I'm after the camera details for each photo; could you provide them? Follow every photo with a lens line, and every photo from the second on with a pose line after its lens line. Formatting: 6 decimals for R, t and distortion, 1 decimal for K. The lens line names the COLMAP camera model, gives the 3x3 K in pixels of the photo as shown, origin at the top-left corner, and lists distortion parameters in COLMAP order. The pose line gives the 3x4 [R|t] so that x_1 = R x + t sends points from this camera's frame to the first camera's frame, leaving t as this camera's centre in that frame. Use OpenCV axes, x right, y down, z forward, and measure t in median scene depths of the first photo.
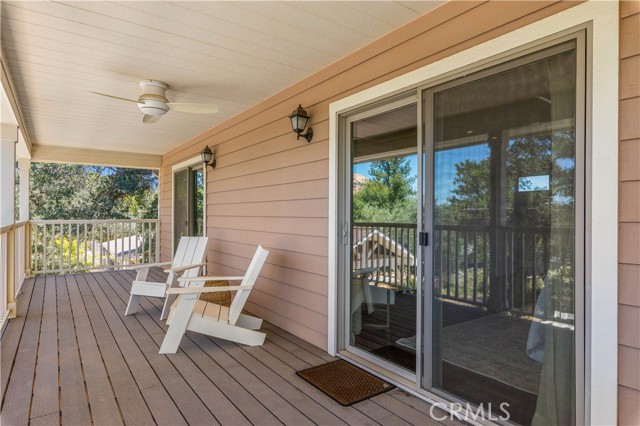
lens RADIAL K [[372.6, 0, 321.6], [0, 372.6, 213.5], [0, 0, 1]] dist [0.001403, -0.000174]
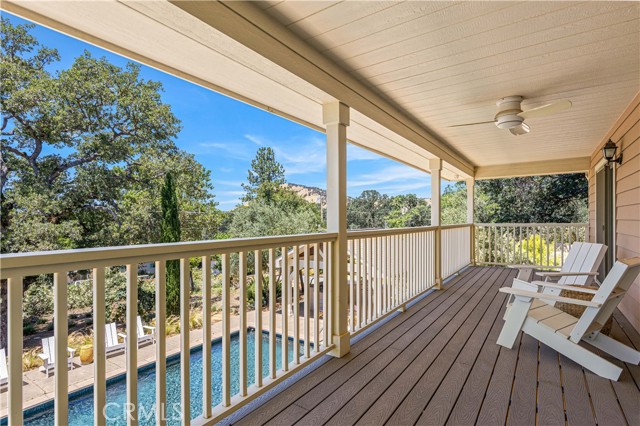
lens RADIAL K [[325.0, 0, 320.8], [0, 325.0, 217.2], [0, 0, 1]] dist [0.002109, 0.000217]
pose [[0.332032, -0.009713, -0.943218, 0.254647], [0.008054, 0.999940, -0.007462, 0.000629], [0.943234, -0.005119, 0.332090, 0.149479]]
